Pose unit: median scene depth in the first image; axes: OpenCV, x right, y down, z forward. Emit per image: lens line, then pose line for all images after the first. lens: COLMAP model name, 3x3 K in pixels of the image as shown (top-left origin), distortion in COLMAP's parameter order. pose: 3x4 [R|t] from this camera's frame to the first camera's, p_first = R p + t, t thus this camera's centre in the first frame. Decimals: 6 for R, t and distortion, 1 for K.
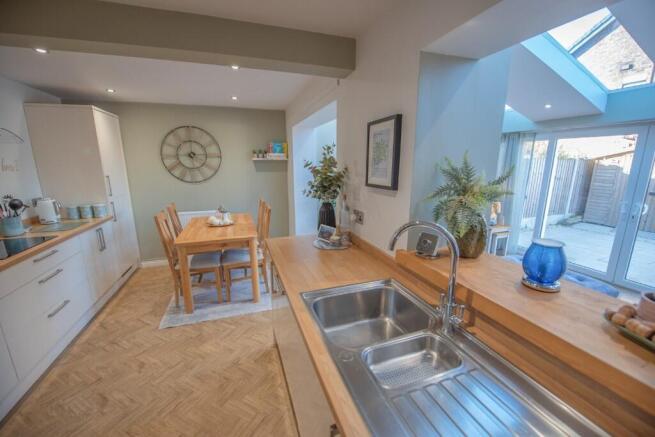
lens RADIAL K [[259.9, 0, 325.1], [0, 259.9, 218.7], [0, 0, 1]] dist [-0.020679, -0.000407]
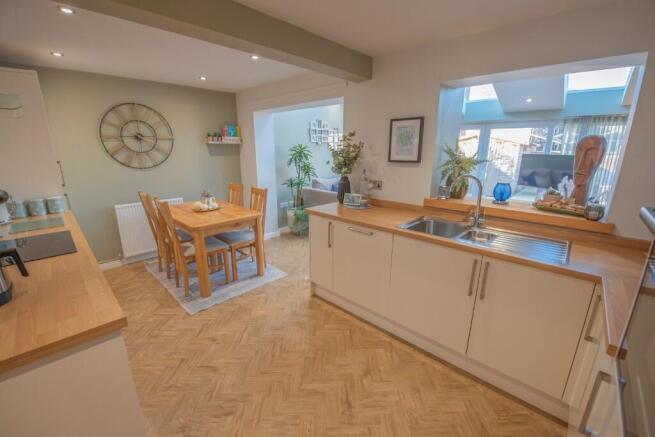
lens RADIAL K [[270.3, 0, 327.5], [0, 270.3, 218.5], [0, 0, 1]] dist [-0.015774, -0.000110]
pose [[0.889115, -0.111926, 0.443787, -0.503923], [0.092653, 0.993577, 0.064958, 0.036527], [-0.448207, -0.016637, 0.893775, -0.131317]]
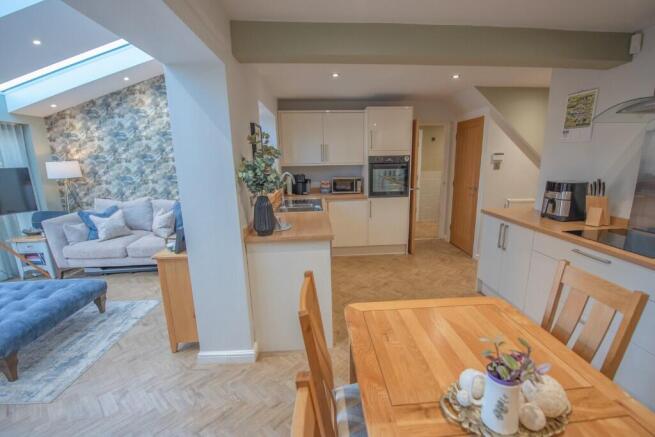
lens RADIAL K [[282.4, 0, 339.2], [0, 282.4, 219.4], [0, 0, 1]] dist [-0.021373, -0.000649]
pose [[-0.967249, -0.038262, 0.250930, -0.353178], [0.069706, 0.910526, 0.407534, -0.261563], [-0.244071, 0.411678, -0.878038, 1.304736]]
